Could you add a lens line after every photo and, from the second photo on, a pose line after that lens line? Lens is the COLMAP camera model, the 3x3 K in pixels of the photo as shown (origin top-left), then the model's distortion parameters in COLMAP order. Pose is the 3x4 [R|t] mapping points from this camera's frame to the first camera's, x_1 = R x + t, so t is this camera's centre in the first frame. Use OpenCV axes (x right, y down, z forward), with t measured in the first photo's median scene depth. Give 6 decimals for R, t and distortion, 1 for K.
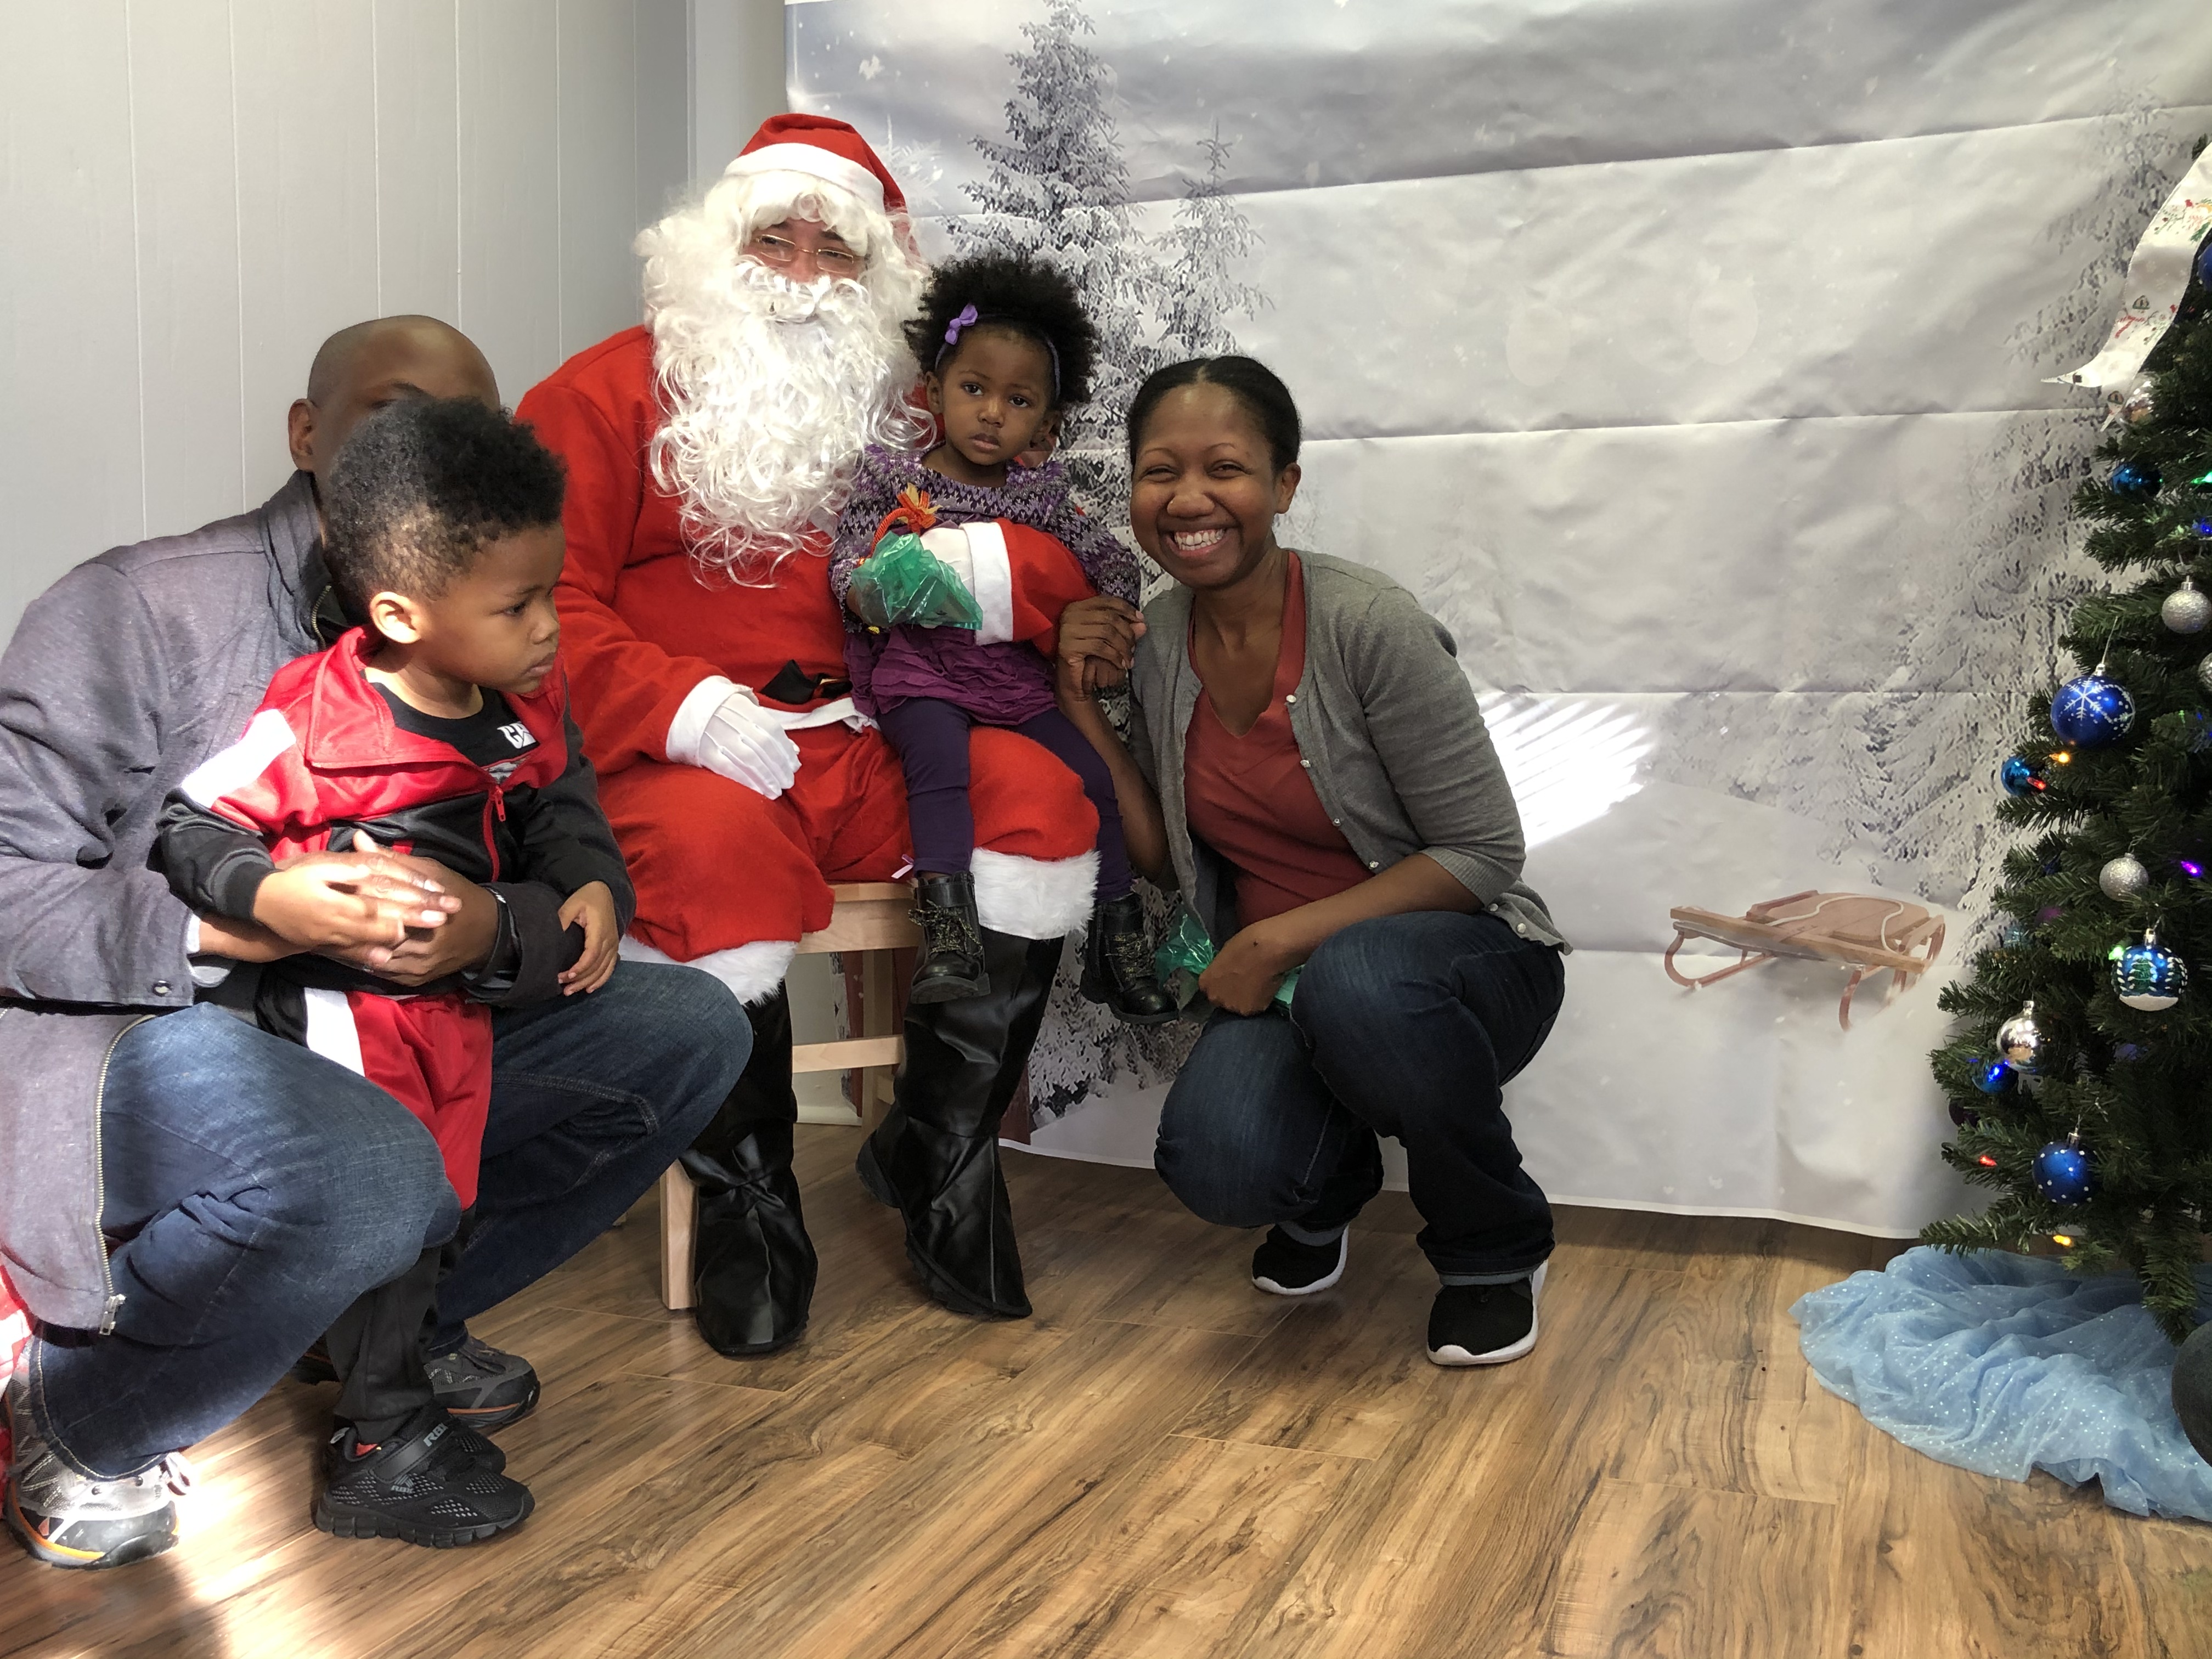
lens RADIAL K [[2128.5, 0, 1112.6], [0, 2128.5, 812.4], [0, 0, 1]] dist [0.008125, 0.000000]
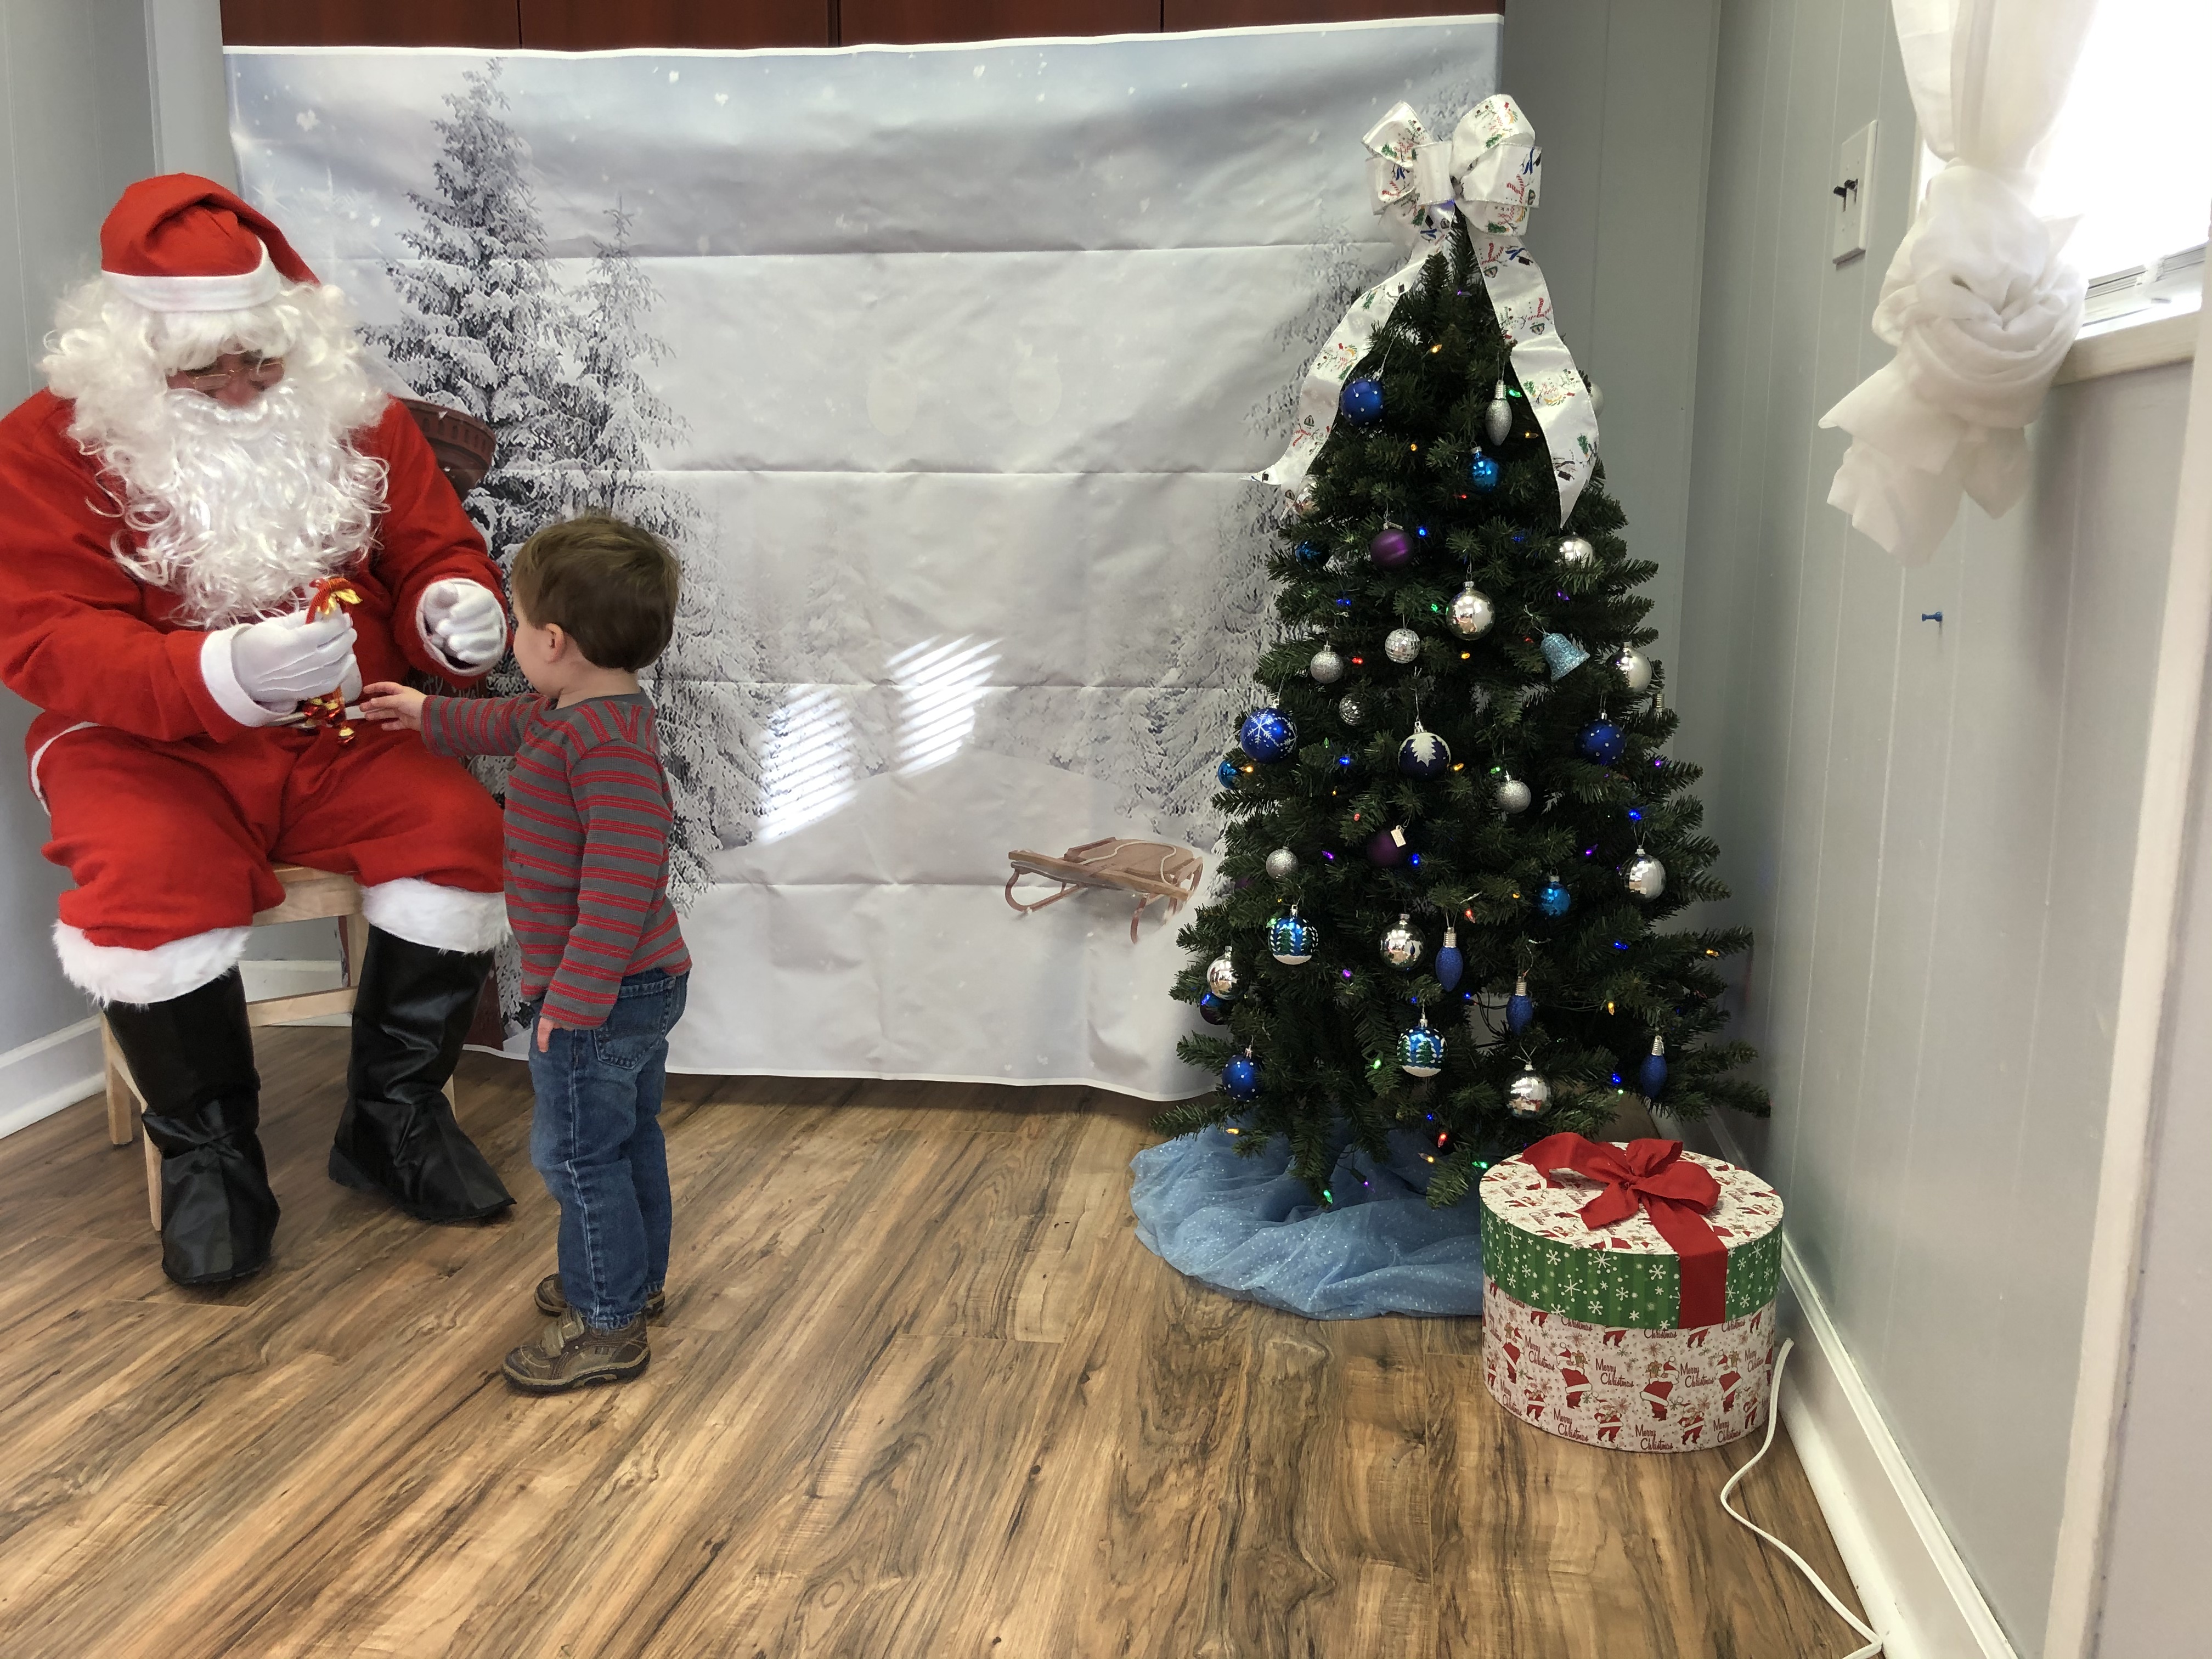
lens RADIAL K [[1826.3, 0, 1127.4], [0, 1826.3, 816.3], [0, 0, 1]] dist [0.007390, 0.005886]
pose [[0.975941, -0.029623, 0.216015, 0.105269], [0.006543, 0.994261, 0.106786, -0.100284], [-0.217938, -0.102803, 0.970533, -0.078562]]
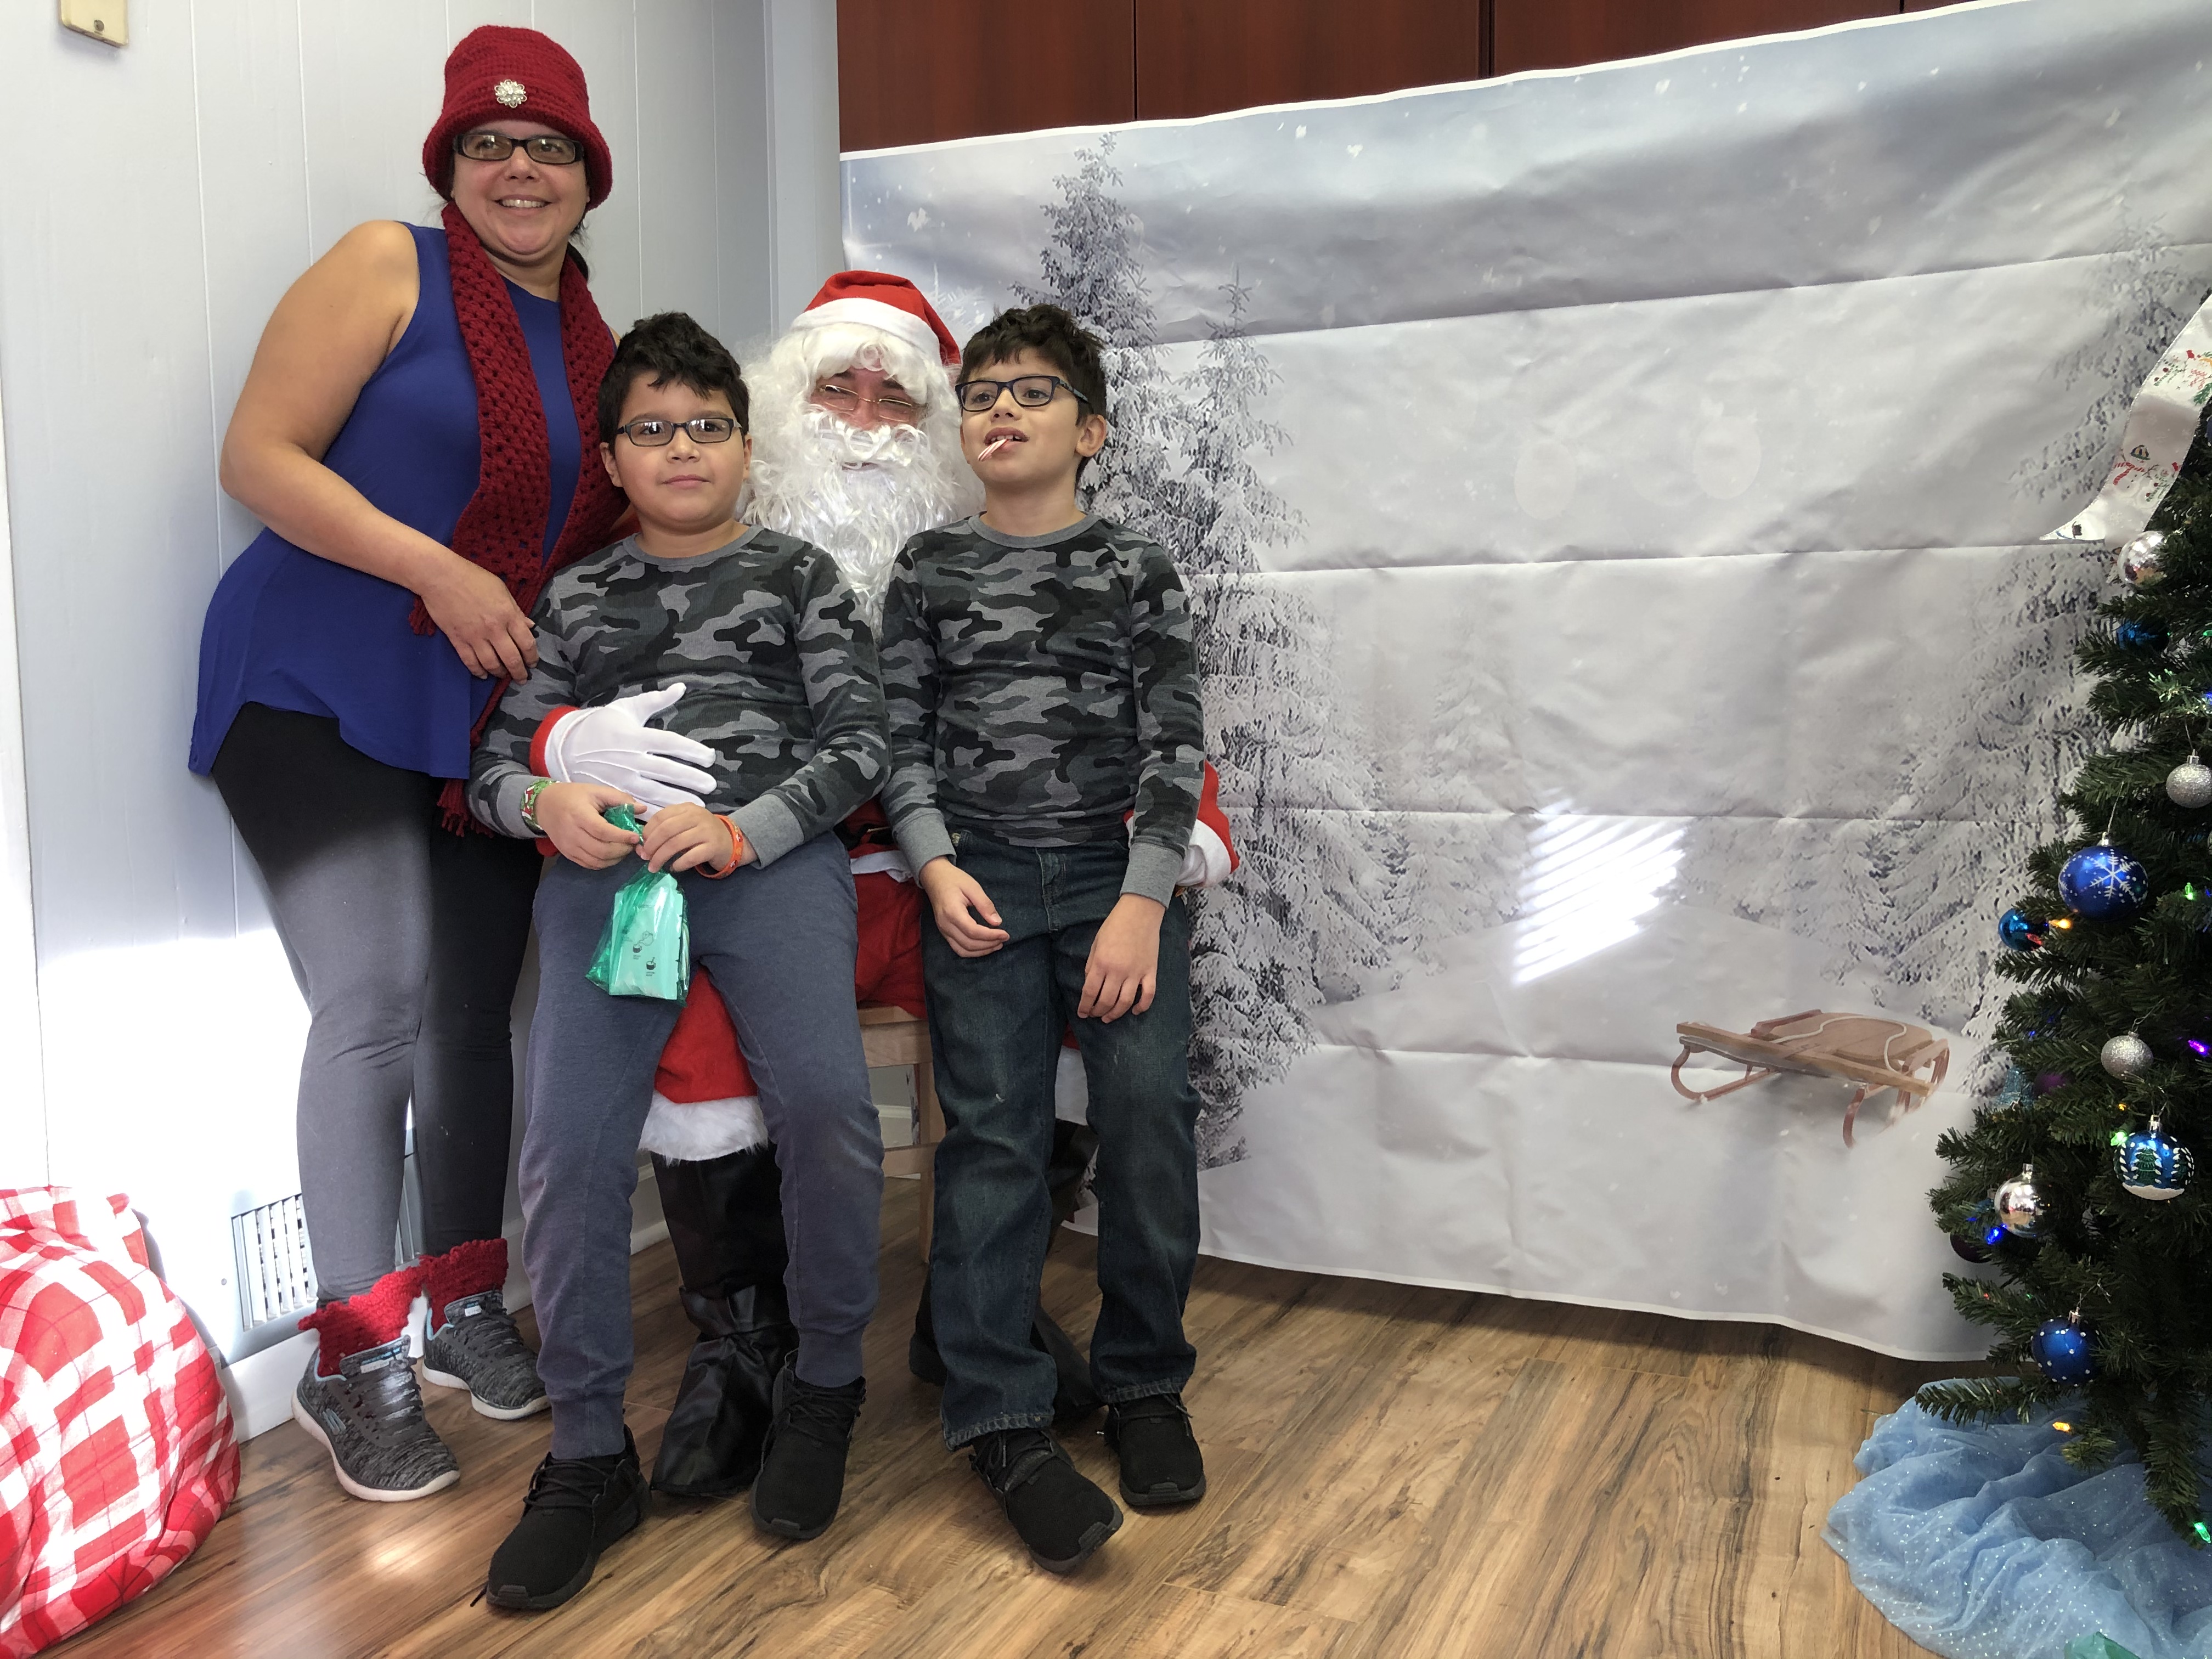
lens RADIAL K [[1826.3, 0, 1111.1], [0, 1826.3, 809.0], [0, 0, 1]] dist [0.007390, 0.005886]
pose [[0.997581, -0.004186, -0.069386, 0.054086], [0.005293, 0.999861, 0.015783, -0.080261], [0.069311, -0.016112, 0.997465, 0.103757]]
